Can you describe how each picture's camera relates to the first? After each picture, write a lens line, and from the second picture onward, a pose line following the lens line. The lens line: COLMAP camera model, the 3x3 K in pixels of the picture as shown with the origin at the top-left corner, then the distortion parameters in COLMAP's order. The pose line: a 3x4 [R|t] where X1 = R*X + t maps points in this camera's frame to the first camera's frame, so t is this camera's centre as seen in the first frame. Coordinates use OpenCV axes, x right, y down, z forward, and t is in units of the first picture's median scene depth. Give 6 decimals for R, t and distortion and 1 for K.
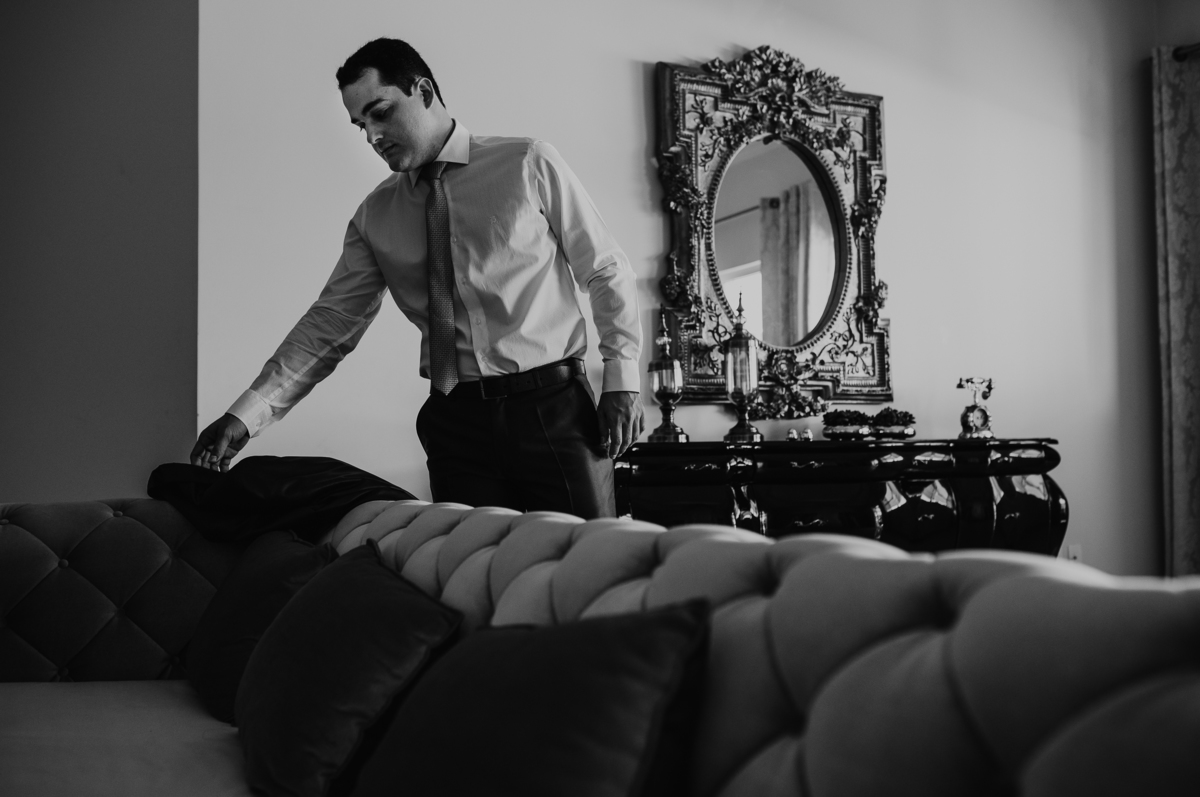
lens RADIAL K [[1151.6, 0, 600.0], [0, 1151.6, 398.5], [0, 0, 1]] dist [-0.067705, 0.111681]
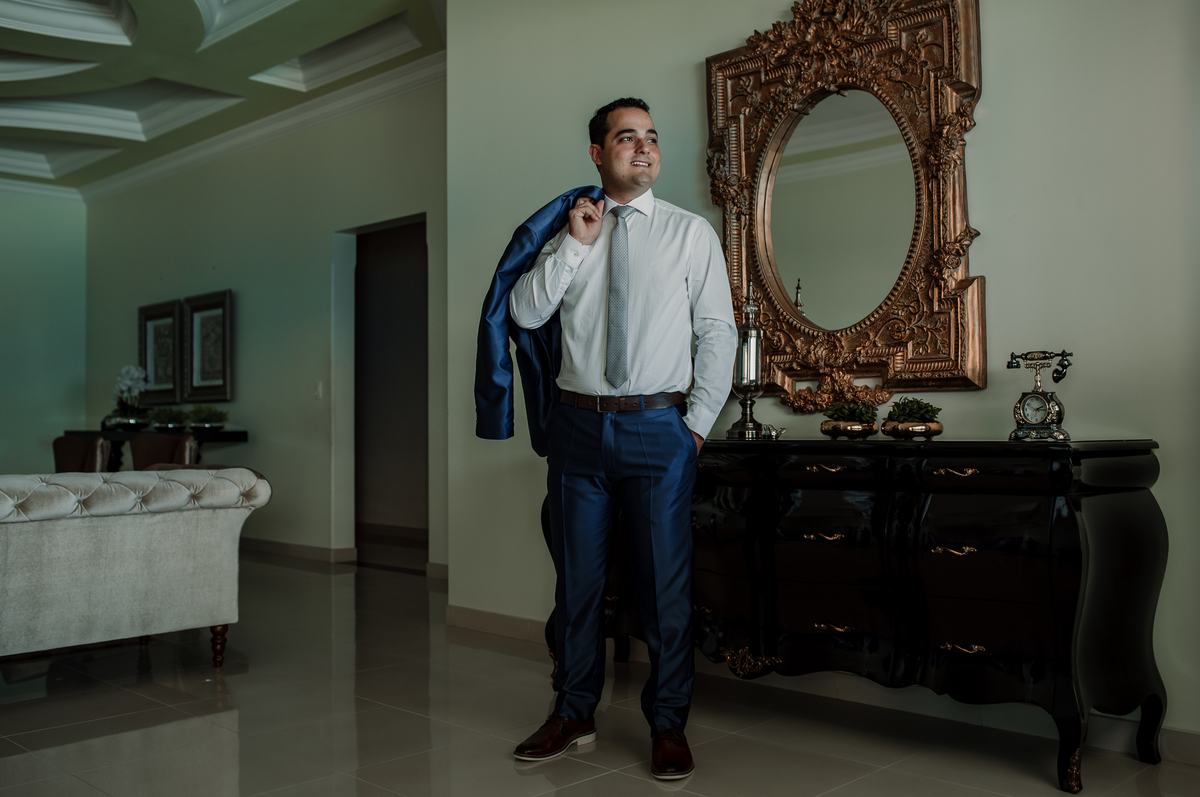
lens RADIAL K [[1151.6, 0, 600.0], [0, 1151.6, 398.5], [0, 0, 1]] dist [-0.067705, 0.111681]
pose [[0.398375, -0.012452, -0.917138, 0.870208], [0.037622, 0.999288, 0.002774, -0.001331], [0.916451, -0.035610, 0.398560, 0.473920]]
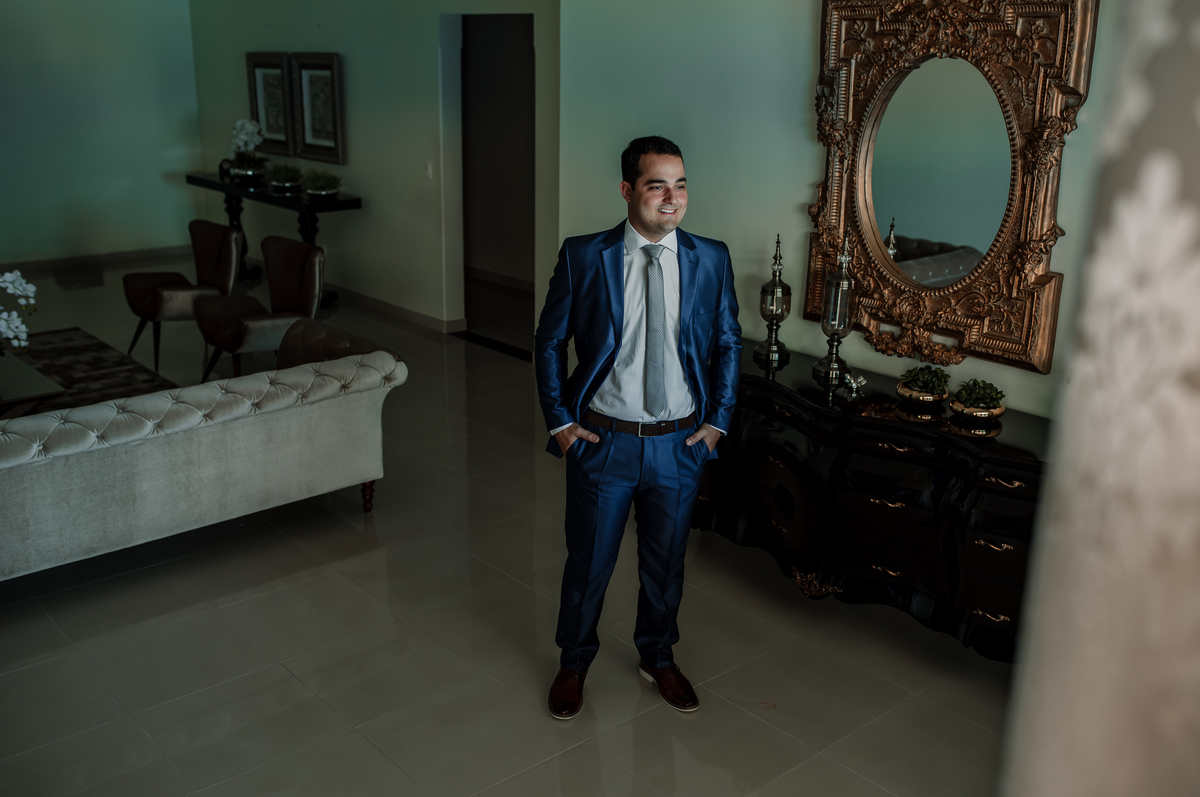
lens RADIAL K [[1151.6, 0, 600.0], [0, 1151.6, 398.5], [0, 0, 1]] dist [-0.067705, 0.111681]
pose [[0.327017, 0.296709, -0.897231, 0.933106], [0.015235, 0.947654, 0.318936, -0.258239], [0.944896, -0.117966, 0.305379, 0.435805]]
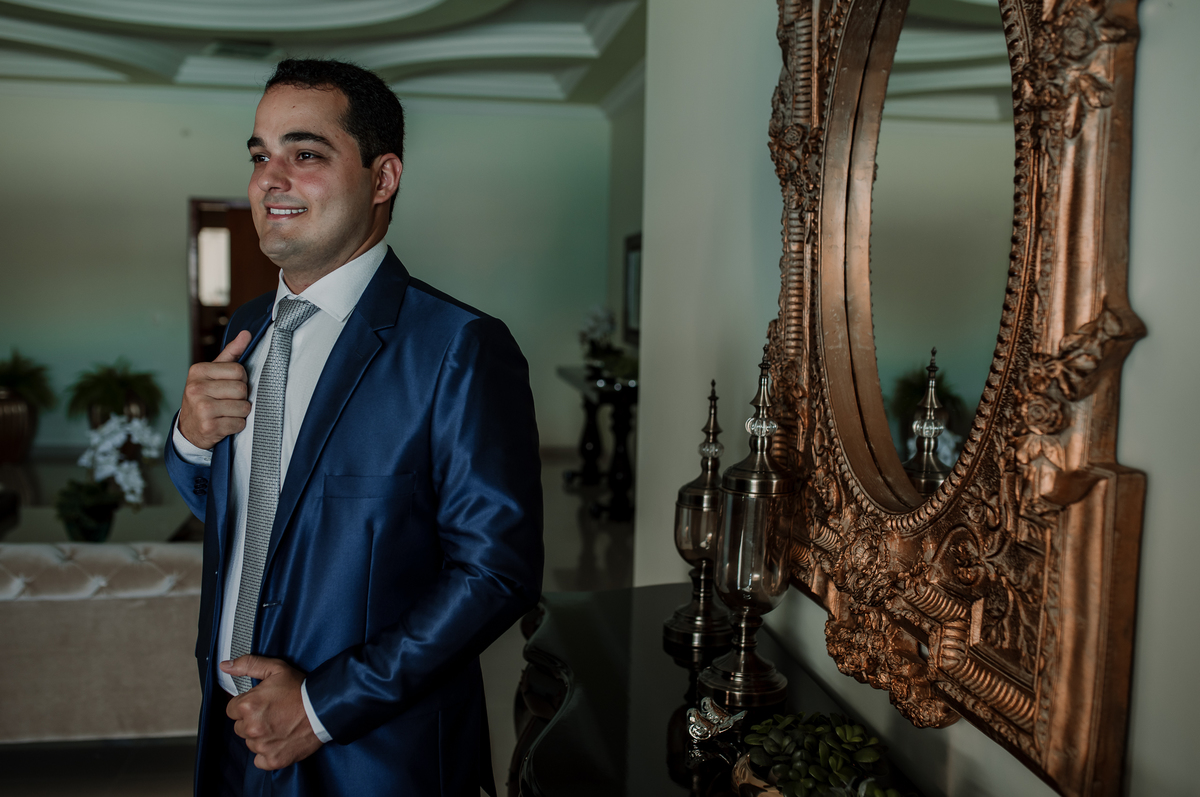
lens RADIAL K [[1151.6, 0, 600.0], [0, 1151.6, 398.5], [0, 0, 1]] dist [-0.067705, 0.111681]
pose [[-0.233232, 0.098608, -0.967408, 0.521834], [0.019306, 0.995119, 0.096778, -0.113146], [0.972229, 0.003895, -0.233997, 0.969984]]
